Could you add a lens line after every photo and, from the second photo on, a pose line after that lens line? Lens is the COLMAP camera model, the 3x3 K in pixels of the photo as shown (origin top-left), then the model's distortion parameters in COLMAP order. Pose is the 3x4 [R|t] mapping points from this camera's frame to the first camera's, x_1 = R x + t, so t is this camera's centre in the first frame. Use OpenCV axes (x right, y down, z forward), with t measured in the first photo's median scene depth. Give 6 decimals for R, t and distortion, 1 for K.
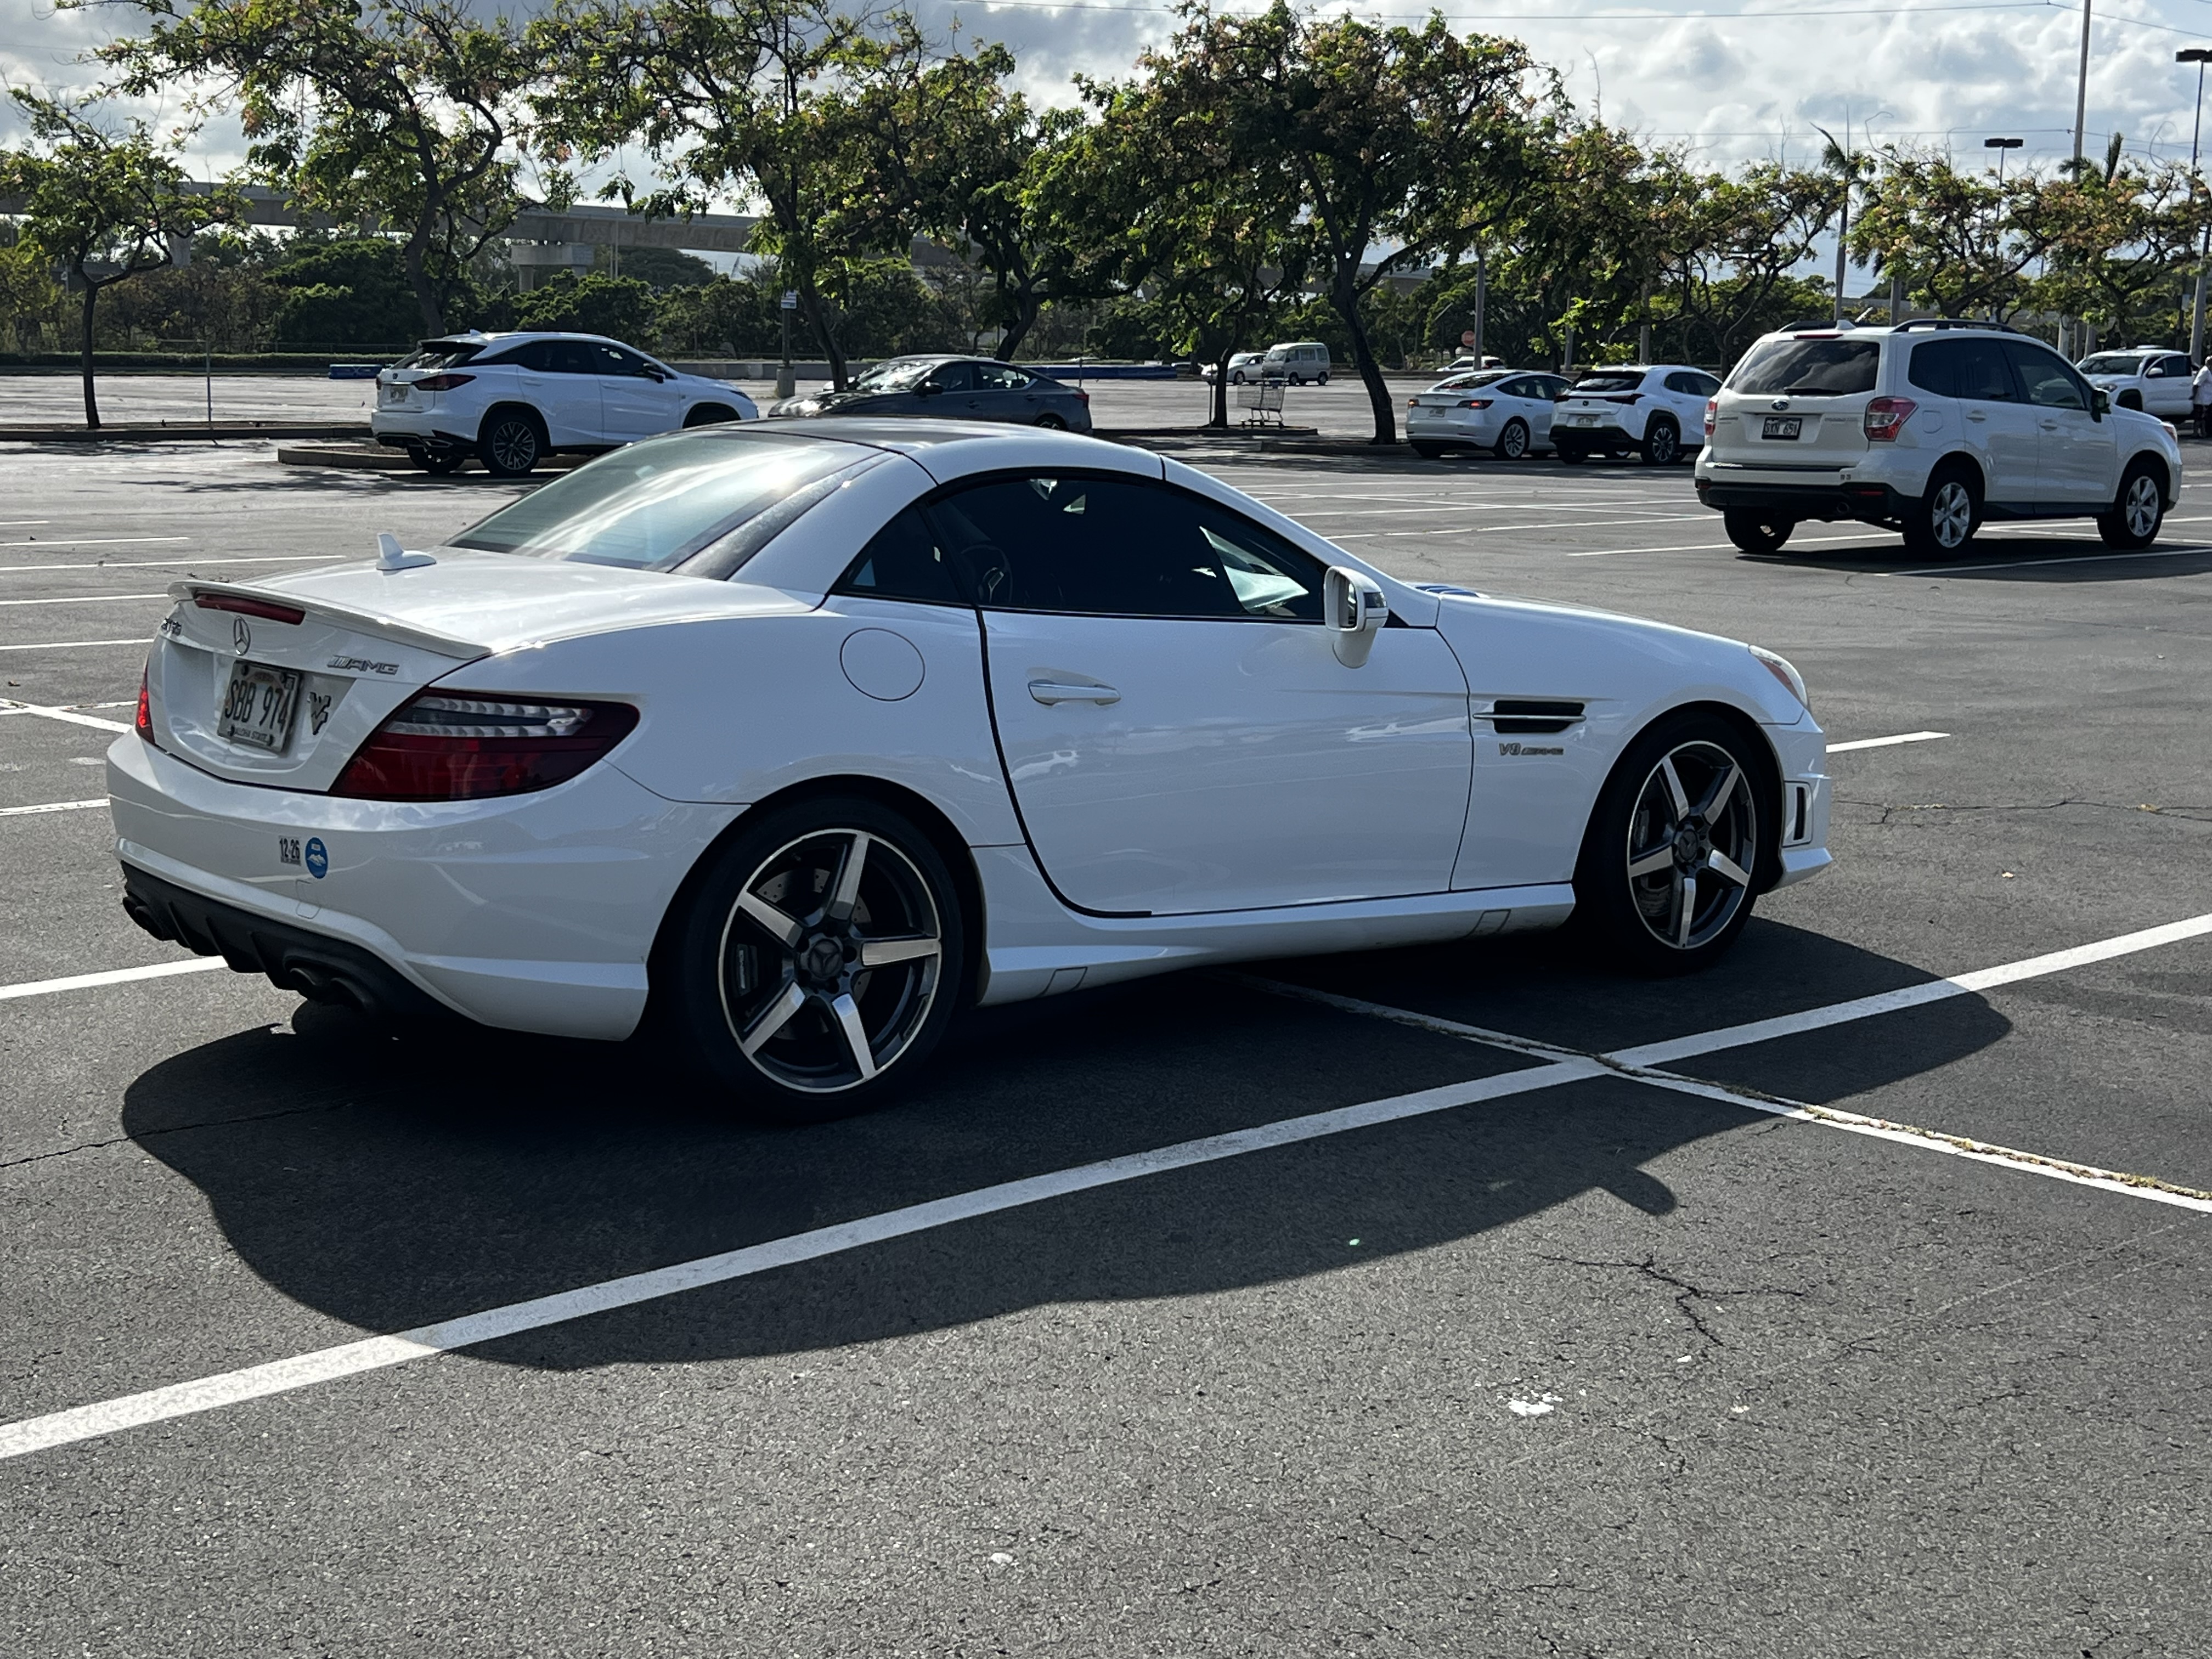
lens RADIAL K [[2925.2, 0, 1106.0], [0, 2925.2, 829.5], [0, 0, 1]] dist [0.162547, -0.447468]
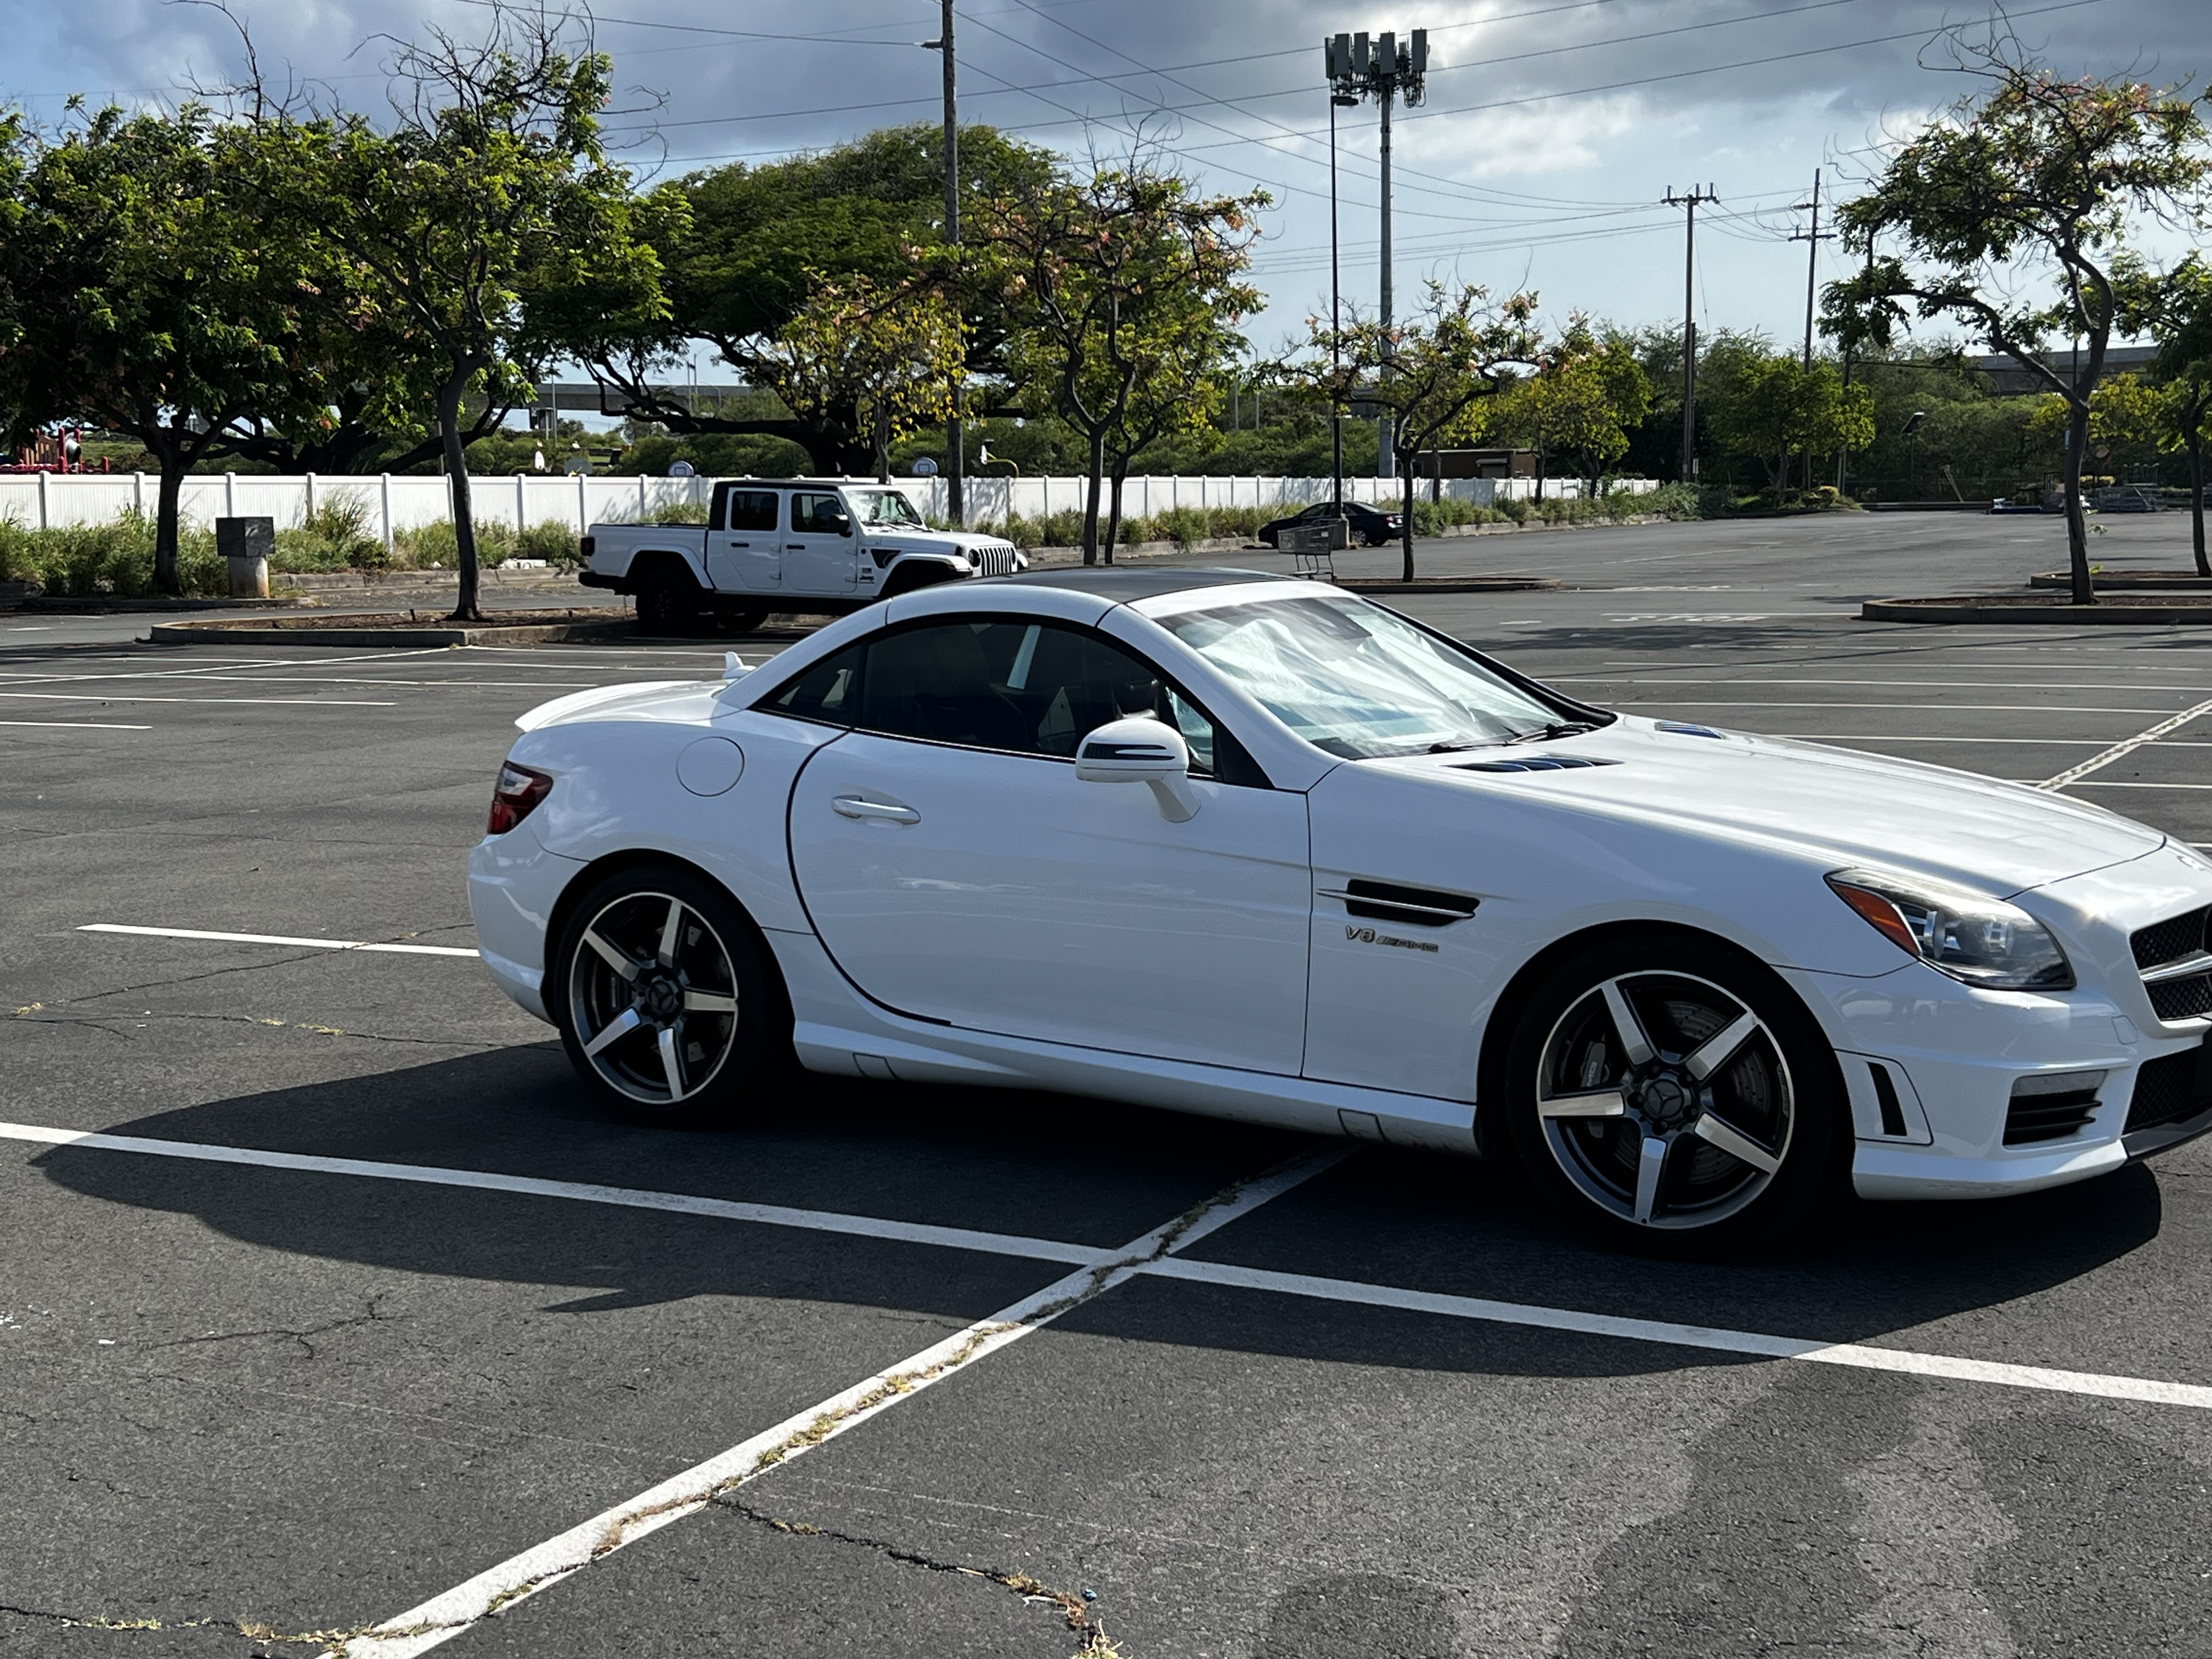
lens RADIAL K [[2925.2, 0, 1106.0], [0, 2925.2, 829.5], [0, 0, 1]] dist [0.162547, -0.447468]
pose [[0.348131, 0.085093, -0.933576, 1.075064], [-0.131562, 0.990451, 0.041218, -0.097758], [0.928168, 0.108474, 0.356001, 0.684001]]
